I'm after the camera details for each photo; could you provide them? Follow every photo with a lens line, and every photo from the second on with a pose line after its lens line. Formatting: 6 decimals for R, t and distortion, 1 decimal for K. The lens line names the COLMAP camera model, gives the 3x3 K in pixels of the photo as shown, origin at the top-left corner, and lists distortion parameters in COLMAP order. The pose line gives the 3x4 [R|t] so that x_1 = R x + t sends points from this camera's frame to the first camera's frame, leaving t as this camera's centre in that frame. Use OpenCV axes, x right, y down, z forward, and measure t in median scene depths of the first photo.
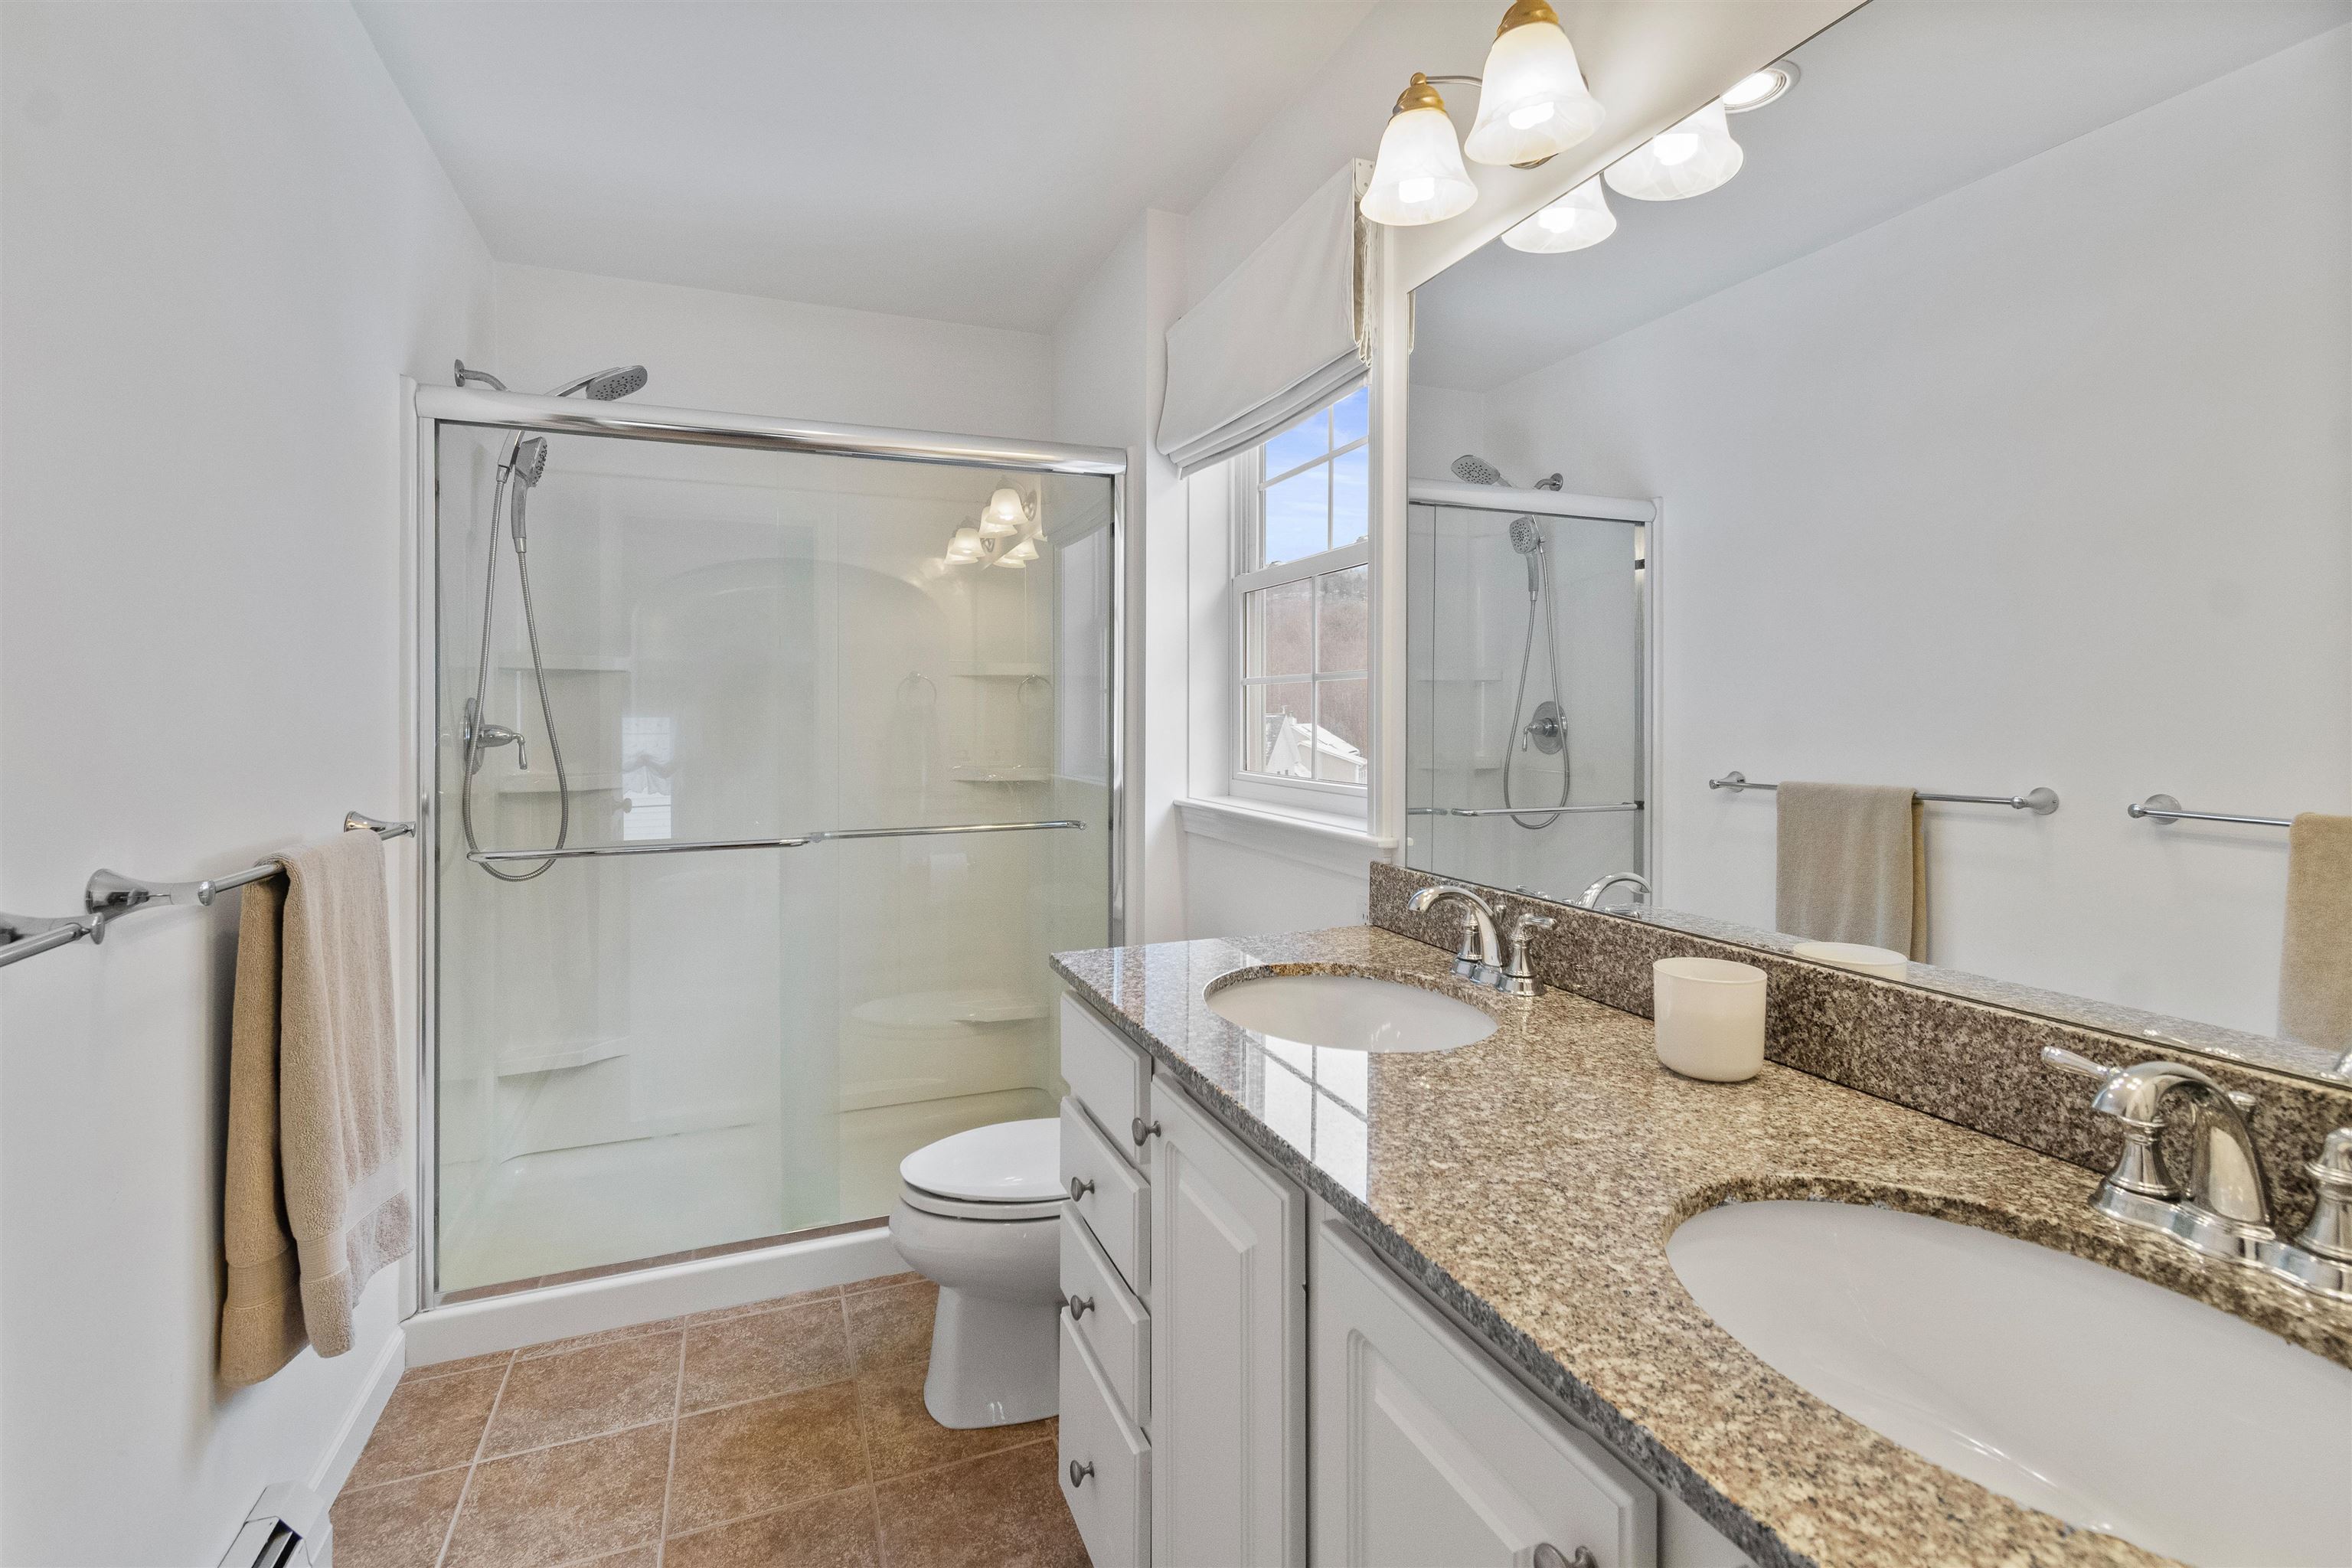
lens RADIAL K [[1043.0, 0, 1182.0], [0, 1043.0, 707.2], [0, 0, 1]] dist [0.017293, -0.007832]
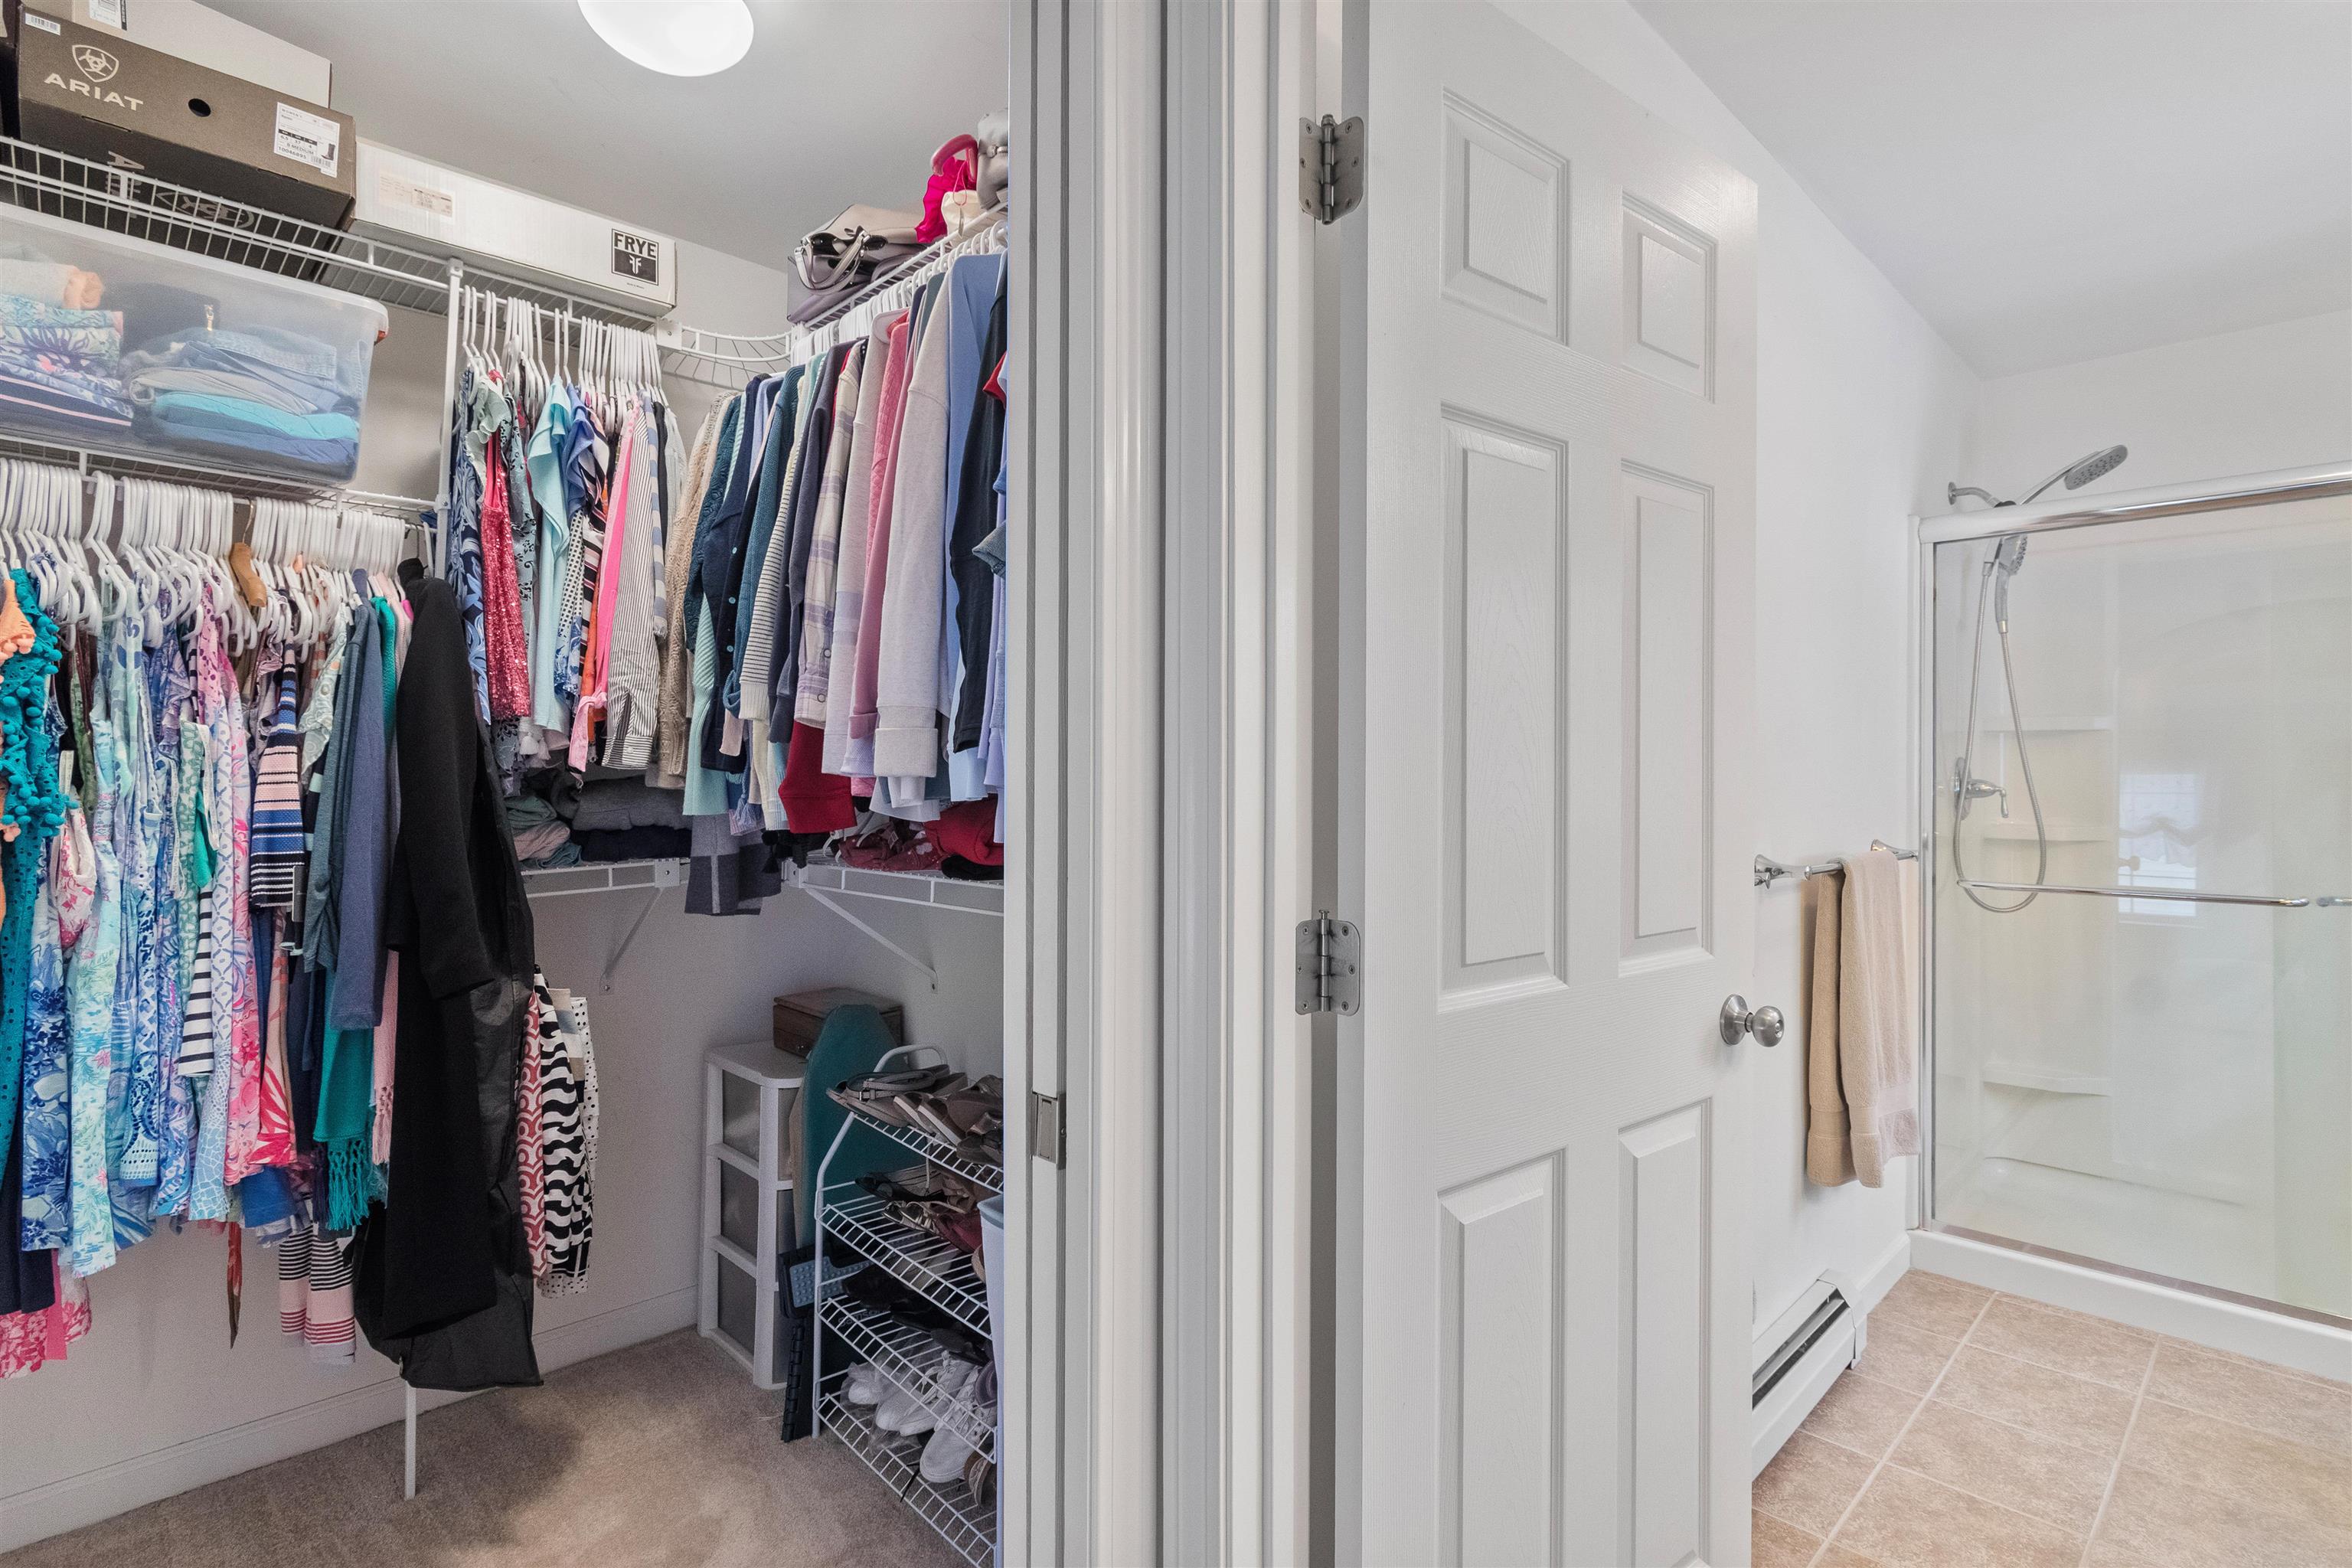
lens RADIAL K [[1122.2, 0, 1184.1], [0, 1122.2, 773.3], [0, 0, 1]] dist [-0.001911, -0.001491]
pose [[0.360483, 0.006242, -0.932745, 0.251428], [0.003368, 0.999962, 0.007993, -0.004527], [0.932760, -0.006022, 0.360449, -0.368424]]
